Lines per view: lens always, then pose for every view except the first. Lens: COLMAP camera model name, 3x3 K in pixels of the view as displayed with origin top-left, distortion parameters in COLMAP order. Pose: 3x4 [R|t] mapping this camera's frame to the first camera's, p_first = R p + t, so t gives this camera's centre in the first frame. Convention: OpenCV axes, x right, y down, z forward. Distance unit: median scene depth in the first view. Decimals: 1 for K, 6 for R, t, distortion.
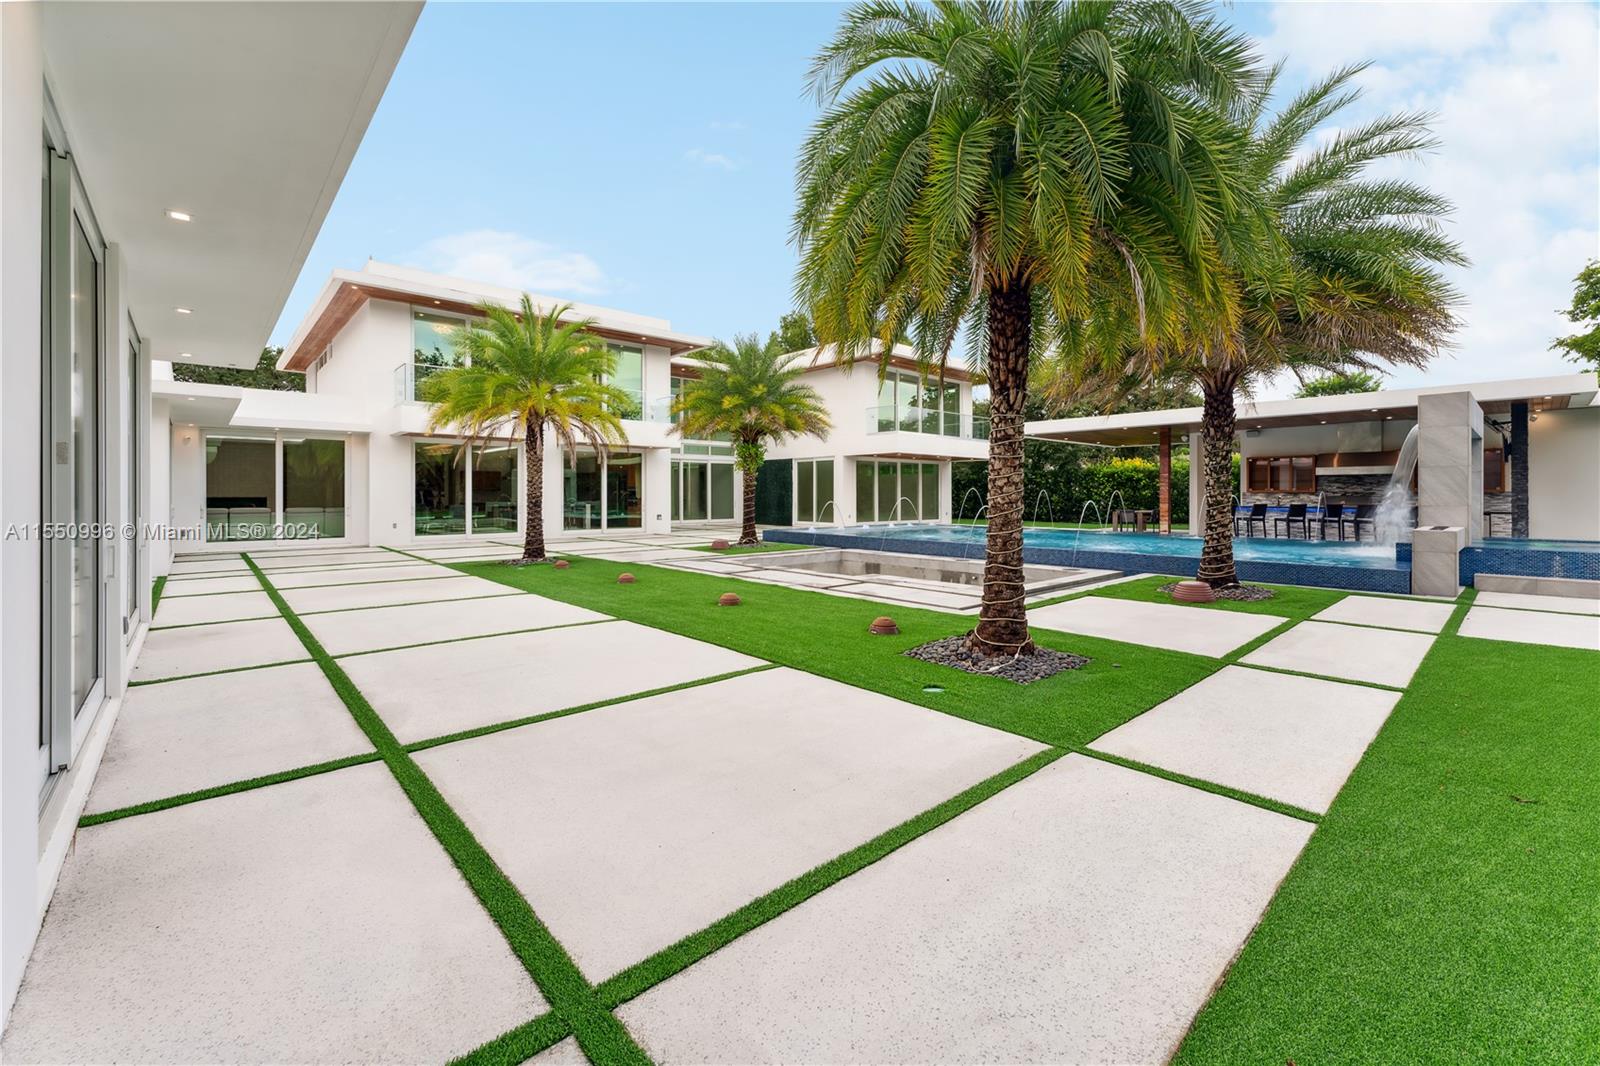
lens RADIAL K [[654.0, 0, 793.6], [0, 654.0, 495.5], [0, 0, 1]] dist [0.006224, -0.001015]
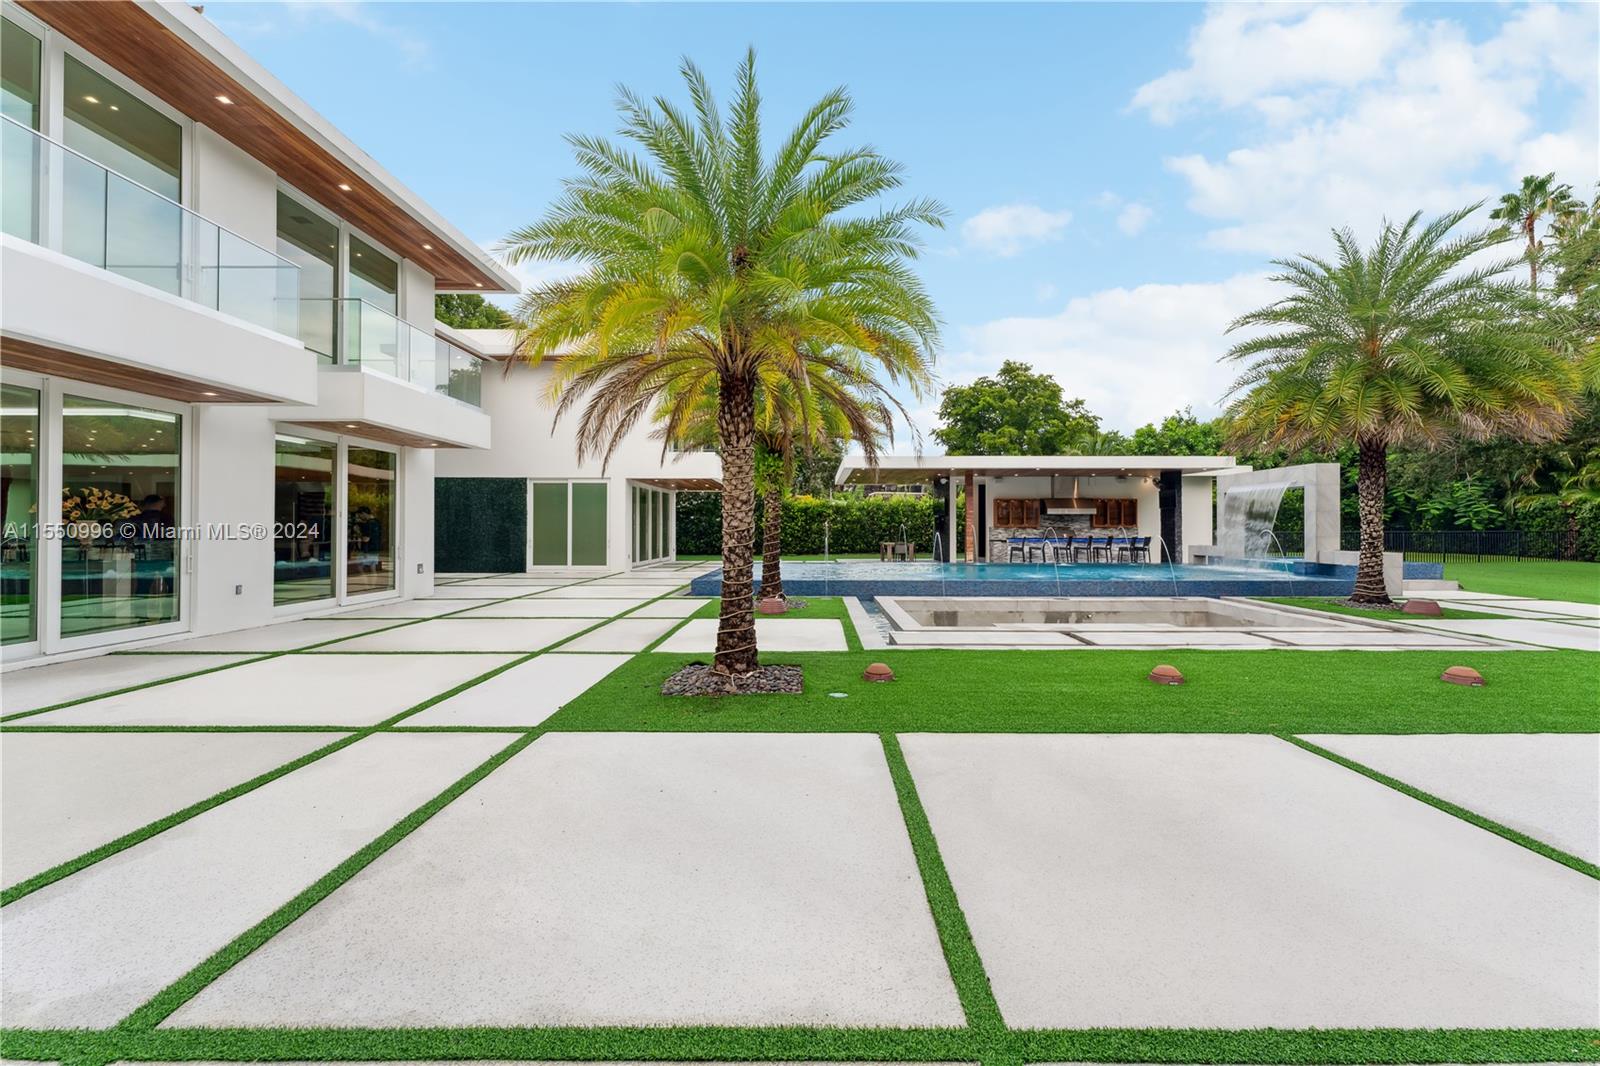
lens RADIAL K [[654.0, 0, 814.4], [0, 654.0, 527.9], [0, 0, 1]] dist [0.006224, -0.001015]
pose [[0.671486, 0.001579, 0.741016, -0.440718], [0.001352, 0.999993, -0.003356, 0.000955], [-0.741016, 0.003256, 0.671479, 0.416494]]
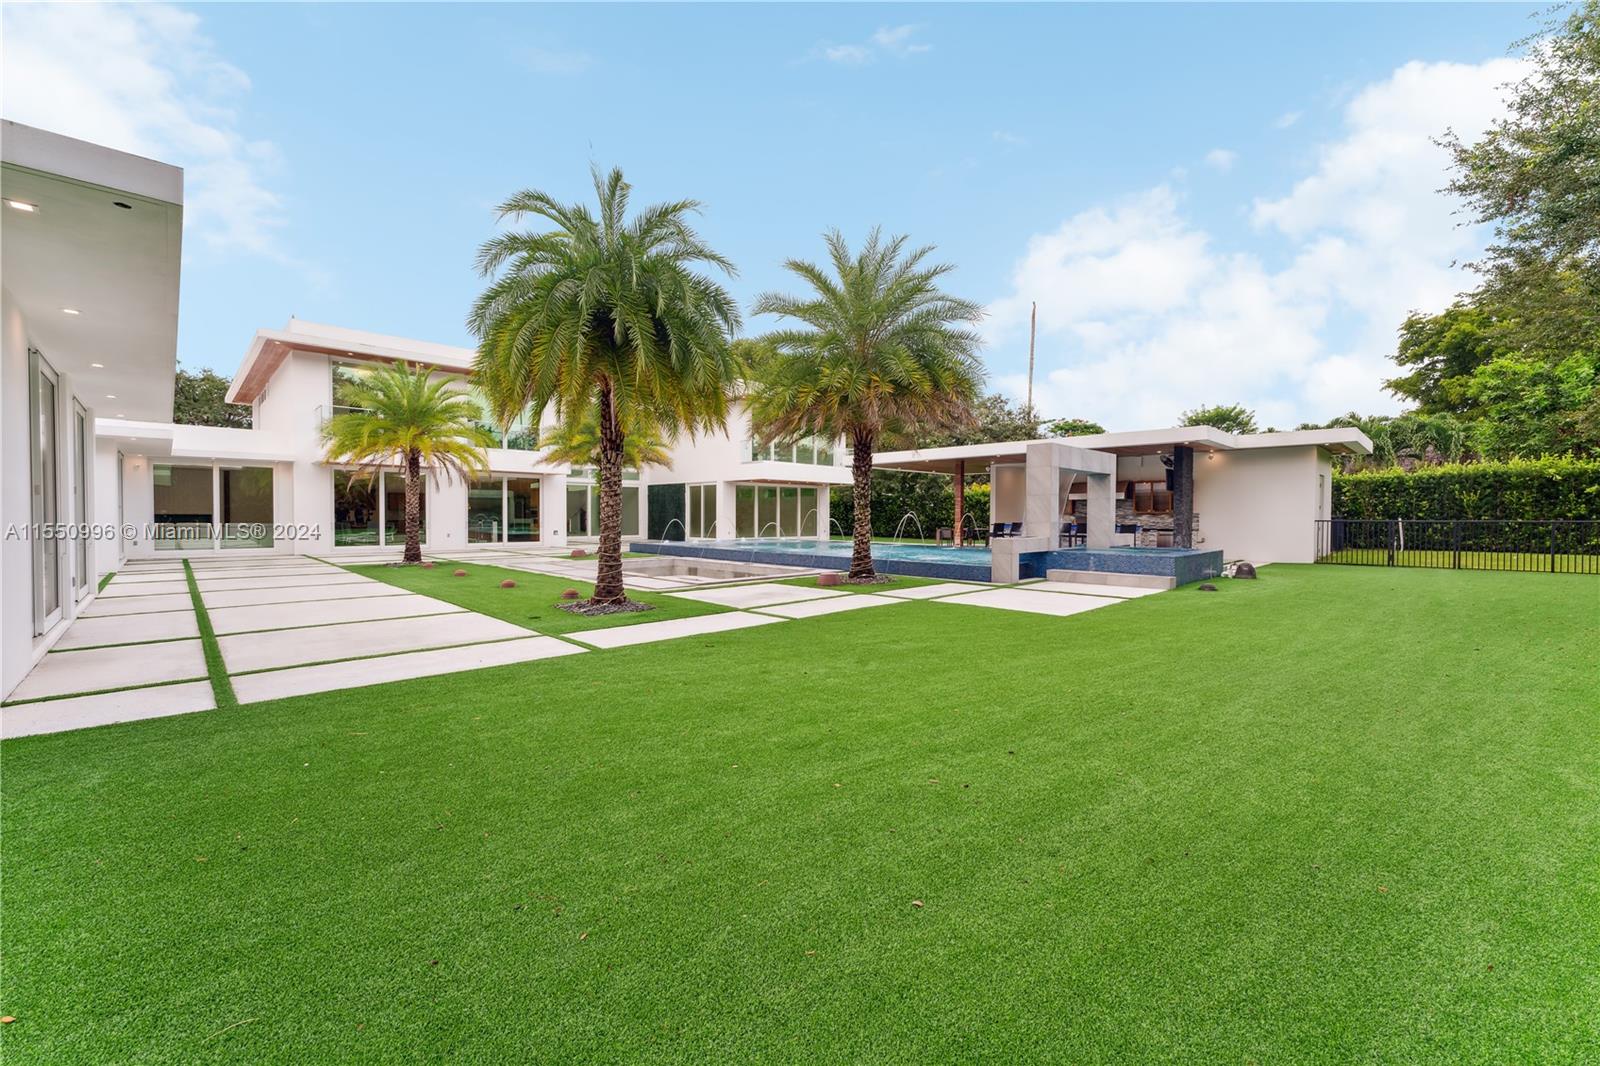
lens RADIAL K [[654.0, 0, 805.8], [0, 654.0, 526.3], [0, 0, 1]] dist [0.006224, -0.001015]
pose [[0.999554, 0.003334, 0.029663, 0.244127], [-0.003775, 0.999883, 0.014803, 0.002626], [-0.029610, -0.014908, 0.999450, -0.223938]]
